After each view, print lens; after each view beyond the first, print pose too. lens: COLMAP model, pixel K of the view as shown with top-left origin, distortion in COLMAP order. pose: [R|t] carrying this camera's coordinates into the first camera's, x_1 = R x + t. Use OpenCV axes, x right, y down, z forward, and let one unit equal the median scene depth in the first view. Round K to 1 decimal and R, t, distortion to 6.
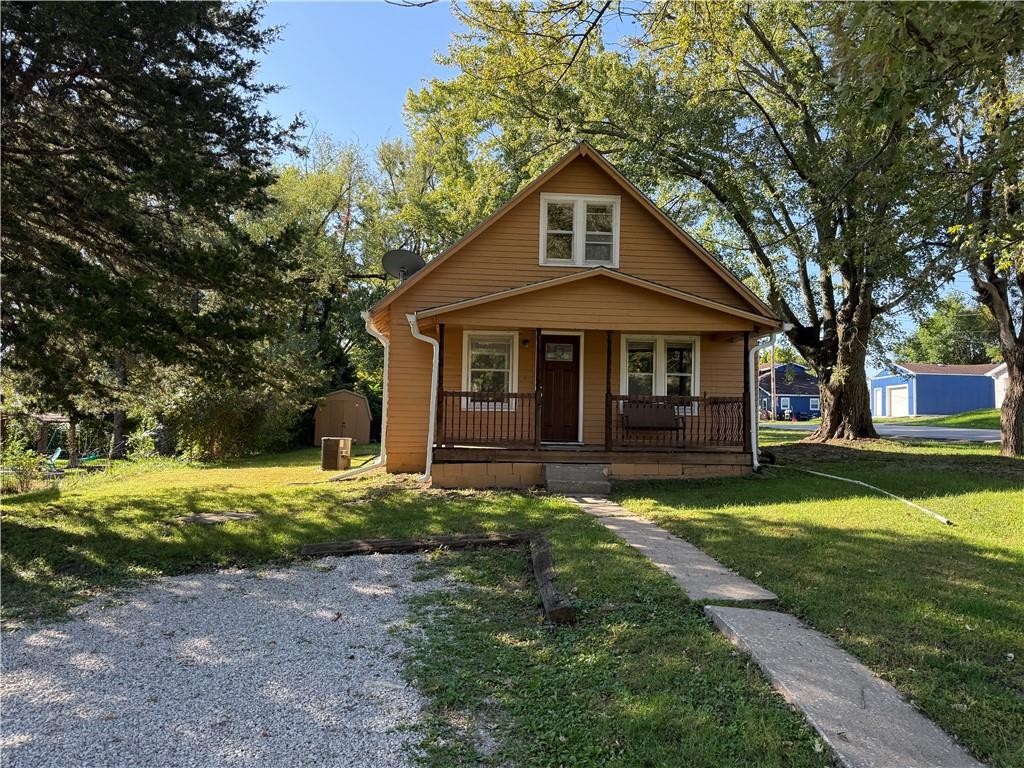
lens RADIAL K [[769.6, 0, 513.6], [0, 769.6, 387.5], [0, 0, 1]] dist [0.026385, -0.005517]
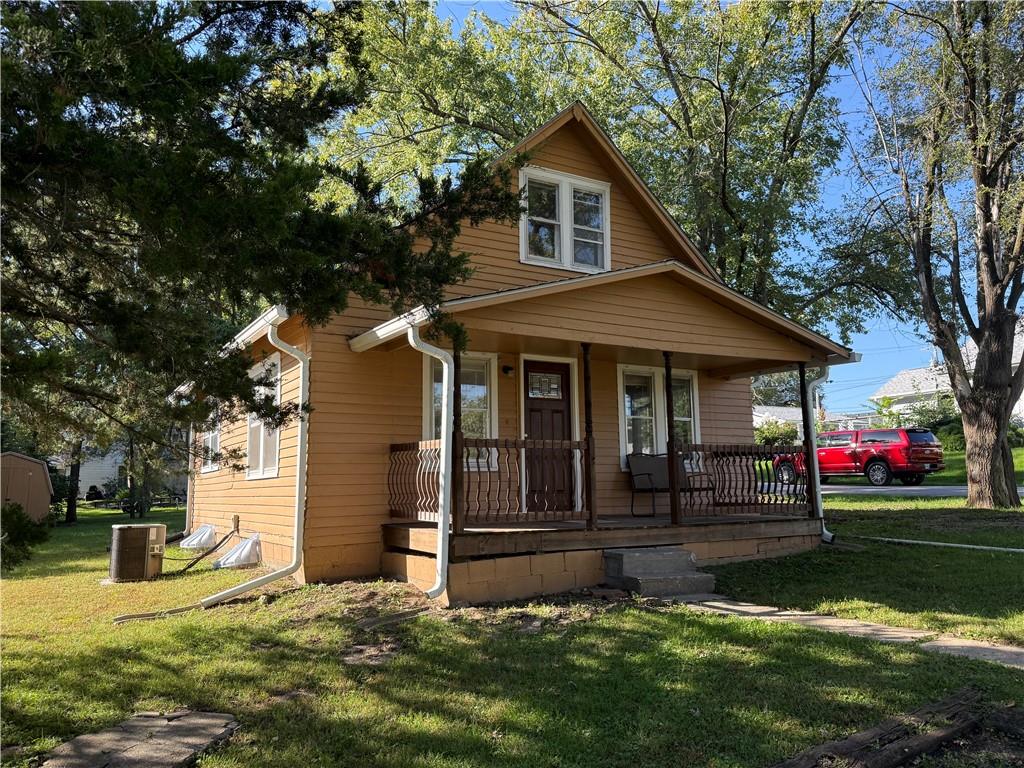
lens RADIAL K [[769.6, 0, 511.1], [0, 769.6, 376.4], [0, 0, 1]] dist [0.026385, -0.005517]
pose [[0.907585, 0.029036, 0.418863, -0.269408], [0.011405, 0.995533, -0.093724, 0.011606], [-0.419714, 0.089840, 0.903200, 0.379877]]
